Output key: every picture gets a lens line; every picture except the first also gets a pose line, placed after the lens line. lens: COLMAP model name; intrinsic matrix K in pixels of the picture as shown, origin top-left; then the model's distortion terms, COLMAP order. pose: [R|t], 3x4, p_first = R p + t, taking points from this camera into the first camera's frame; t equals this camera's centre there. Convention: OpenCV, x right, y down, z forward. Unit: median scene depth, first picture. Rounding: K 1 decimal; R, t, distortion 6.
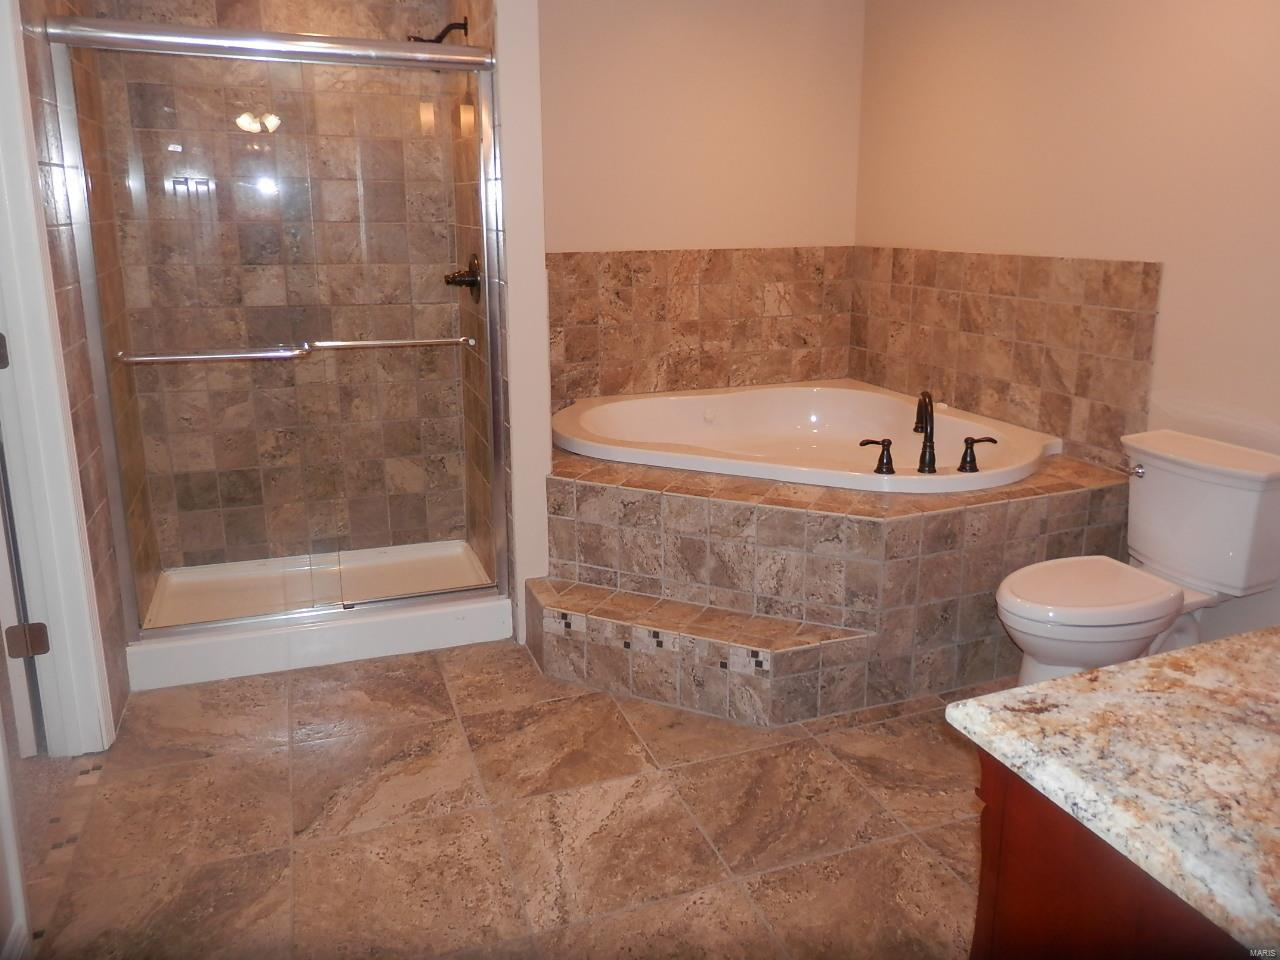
lens RADIAL K [[967.7, 0, 640.4], [0, 967.7, 470.5], [0, 0, 1]] dist [-0.001001, 0.021123]
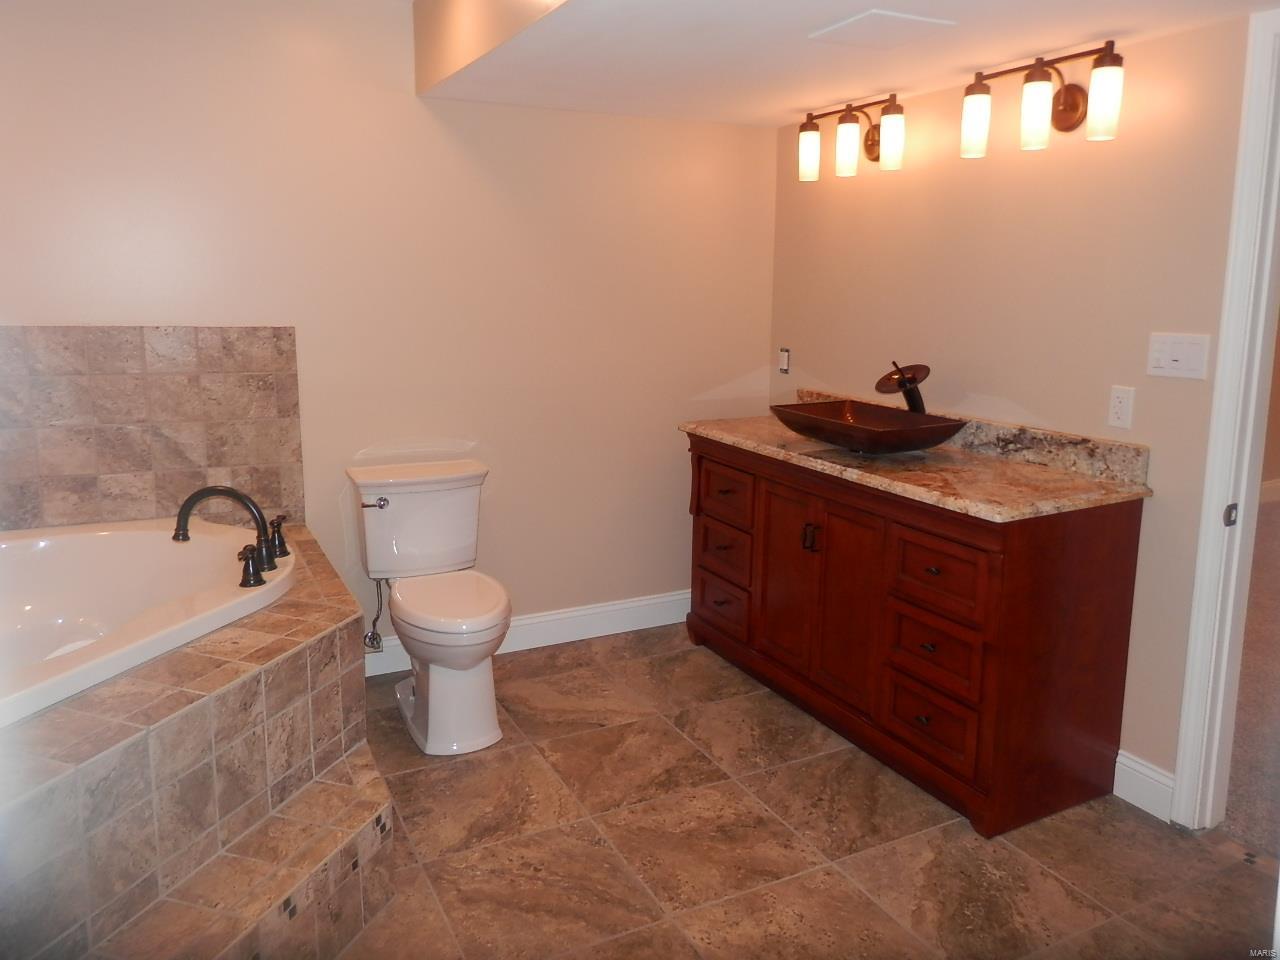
lens RADIAL K [[967.7, 0, 642.8], [0, 967.7, 484.6], [0, 0, 1]] dist [-0.001001, 0.021123]
pose [[-0.164469, -0.186728, 0.968547, -0.587179], [0.234819, 0.946276, 0.222309, -0.183124], [-0.958024, 0.263996, -0.111786, 0.737482]]
